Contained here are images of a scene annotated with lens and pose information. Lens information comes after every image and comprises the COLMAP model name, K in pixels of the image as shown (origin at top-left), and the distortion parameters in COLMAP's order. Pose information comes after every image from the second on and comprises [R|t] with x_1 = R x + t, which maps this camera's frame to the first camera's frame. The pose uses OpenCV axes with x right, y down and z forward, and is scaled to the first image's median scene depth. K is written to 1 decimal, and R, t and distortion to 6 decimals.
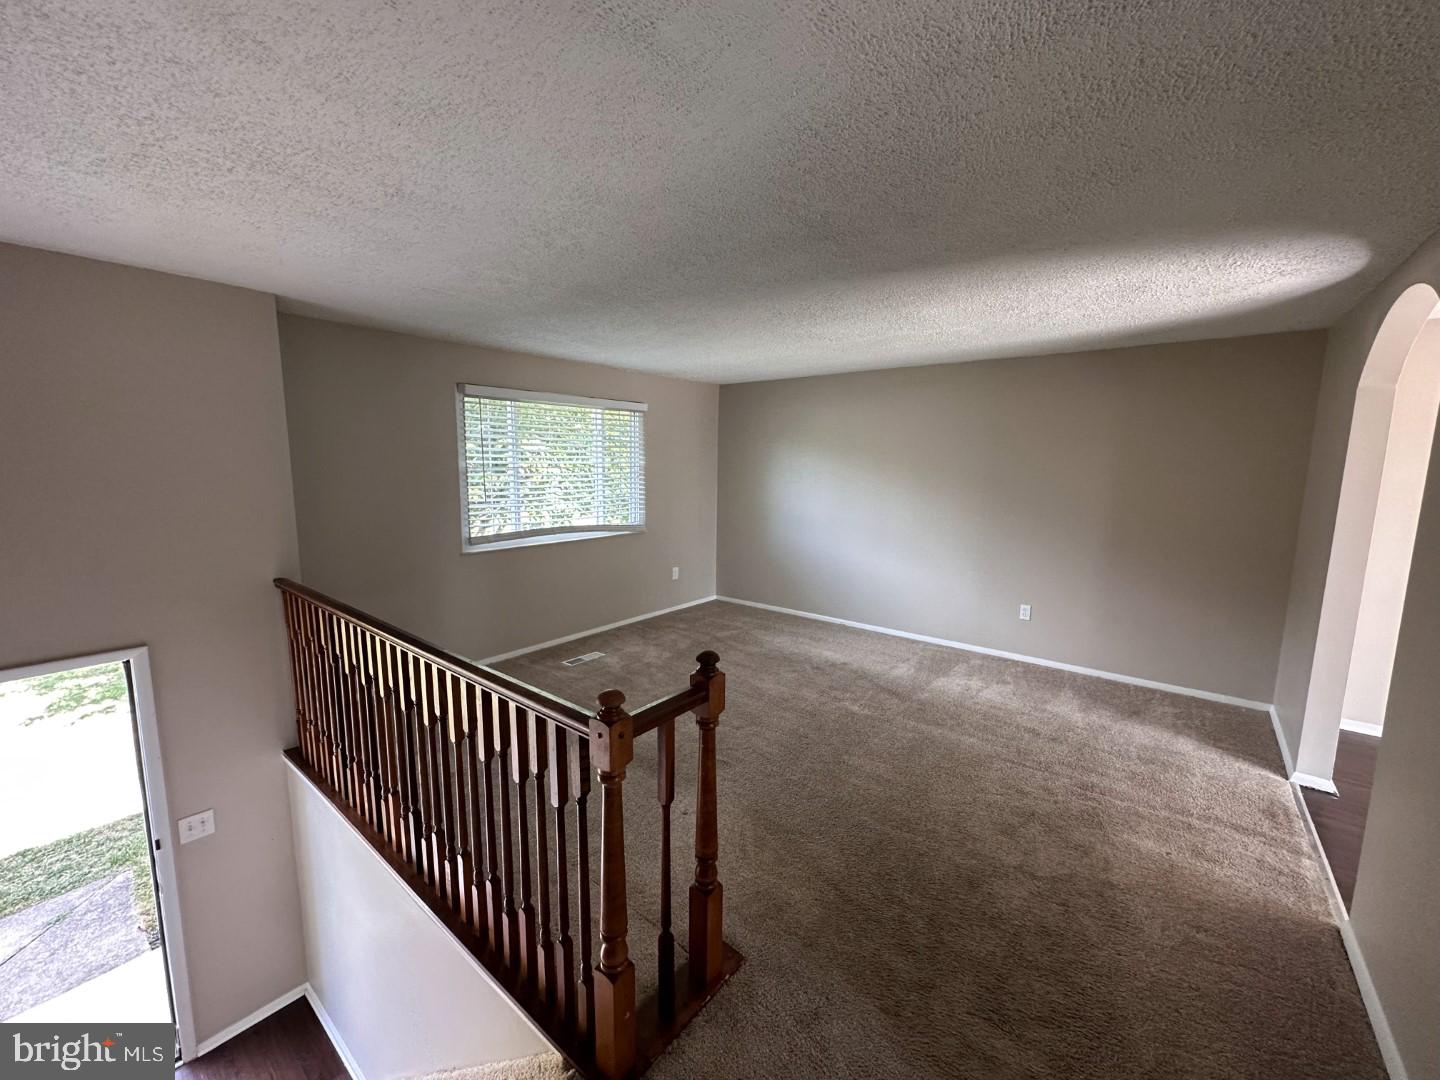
lens RADIAL K [[572.9, 0, 720.0], [0, 572.9, 540.0], [0, 0, 1]] dist [-0.001519, 0.000679]
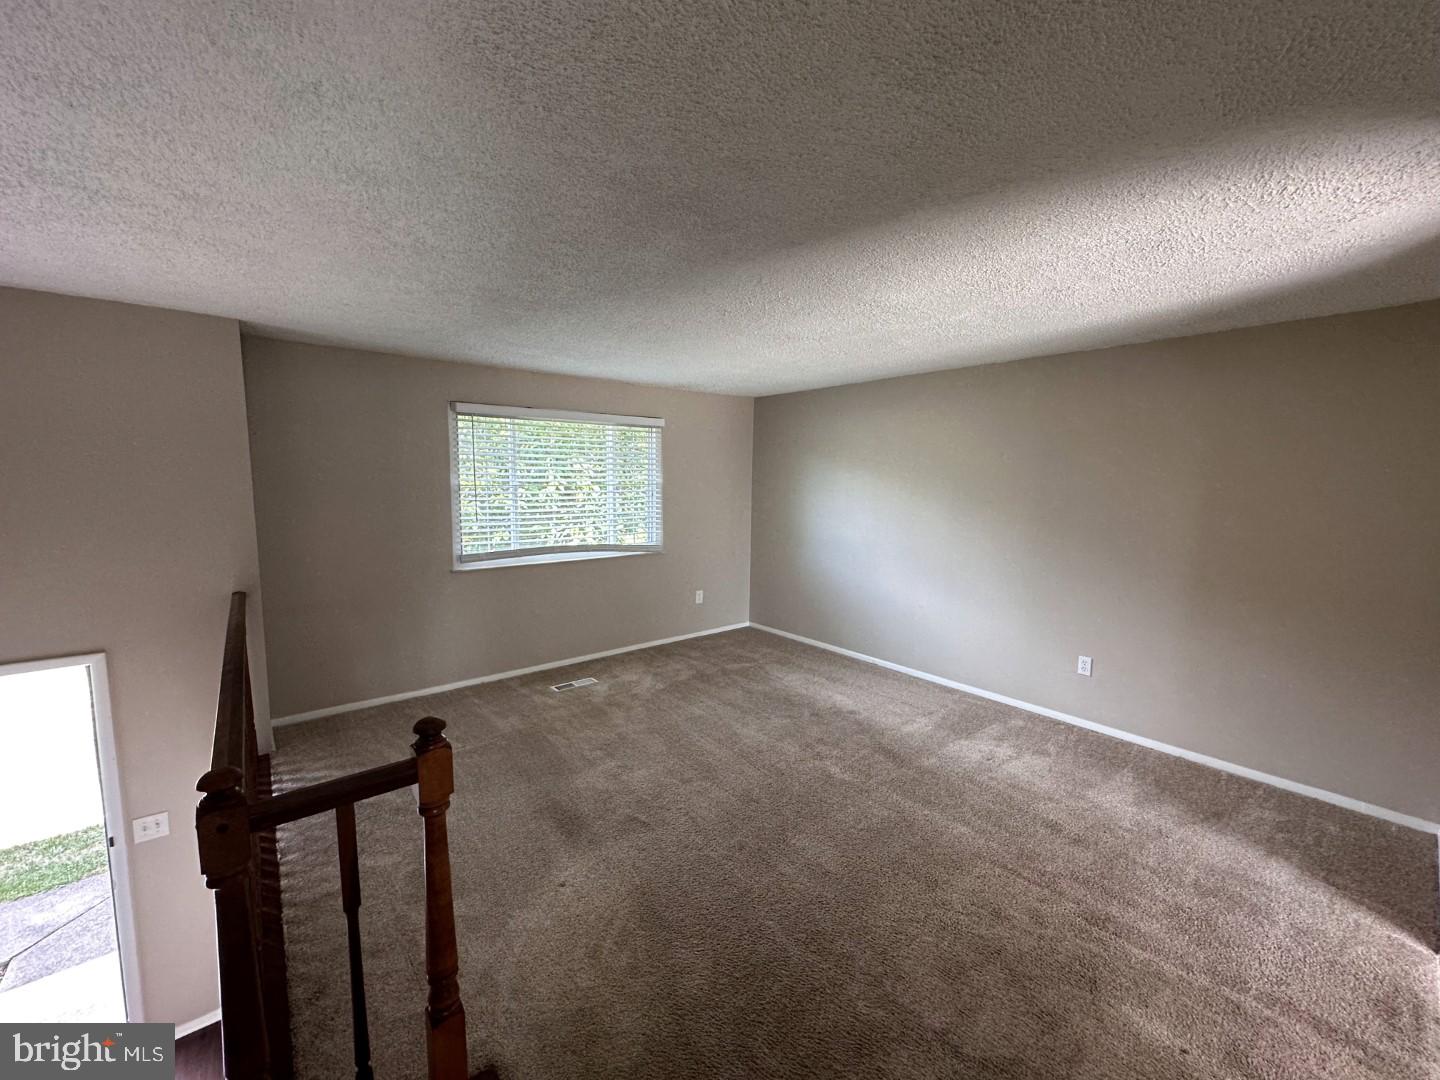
lens RADIAL K [[572.9, 0, 720.0], [0, 572.9, 540.0], [0, 0, 1]] dist [-0.001519, 0.000679]
pose [[0.979682, 0.021132, -0.199441, 0.206191], [-0.027096, 0.999262, -0.027222, -0.016140], [0.198718, 0.032073, 0.979532, 0.113856]]
